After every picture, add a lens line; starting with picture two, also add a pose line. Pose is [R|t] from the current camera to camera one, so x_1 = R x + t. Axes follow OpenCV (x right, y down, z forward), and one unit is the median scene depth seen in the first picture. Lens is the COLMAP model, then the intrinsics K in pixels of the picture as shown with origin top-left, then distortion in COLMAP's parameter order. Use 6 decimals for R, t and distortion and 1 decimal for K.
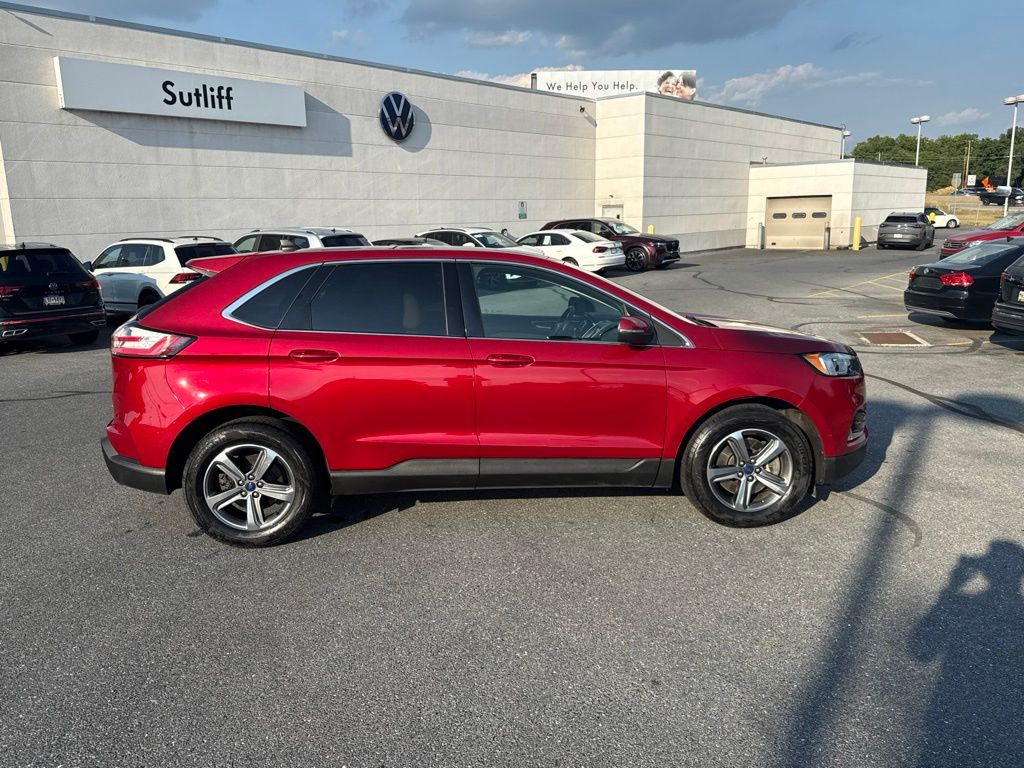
lens RADIAL K [[782.8, 0, 504.9], [0, 782.8, 384.9], [0, 0, 1]] dist [0.042689, -0.060703]
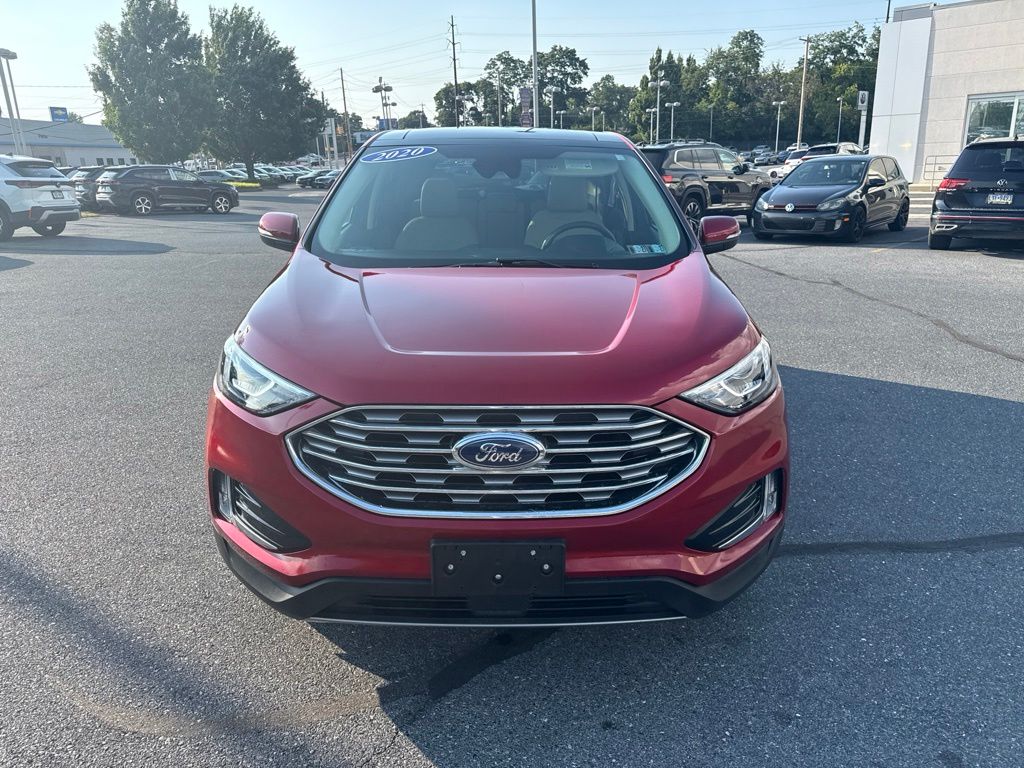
lens RADIAL K [[725.9, 0, 513.5], [0, 725.9, 384.8], [0, 0, 1]] dist [0.018980, -0.026517]
pose [[-0.044811, 0.315542, -0.947853, 0.217104], [-0.176424, 0.931393, 0.318403, -0.048330], [0.983294, 0.181493, 0.013932, 0.298552]]
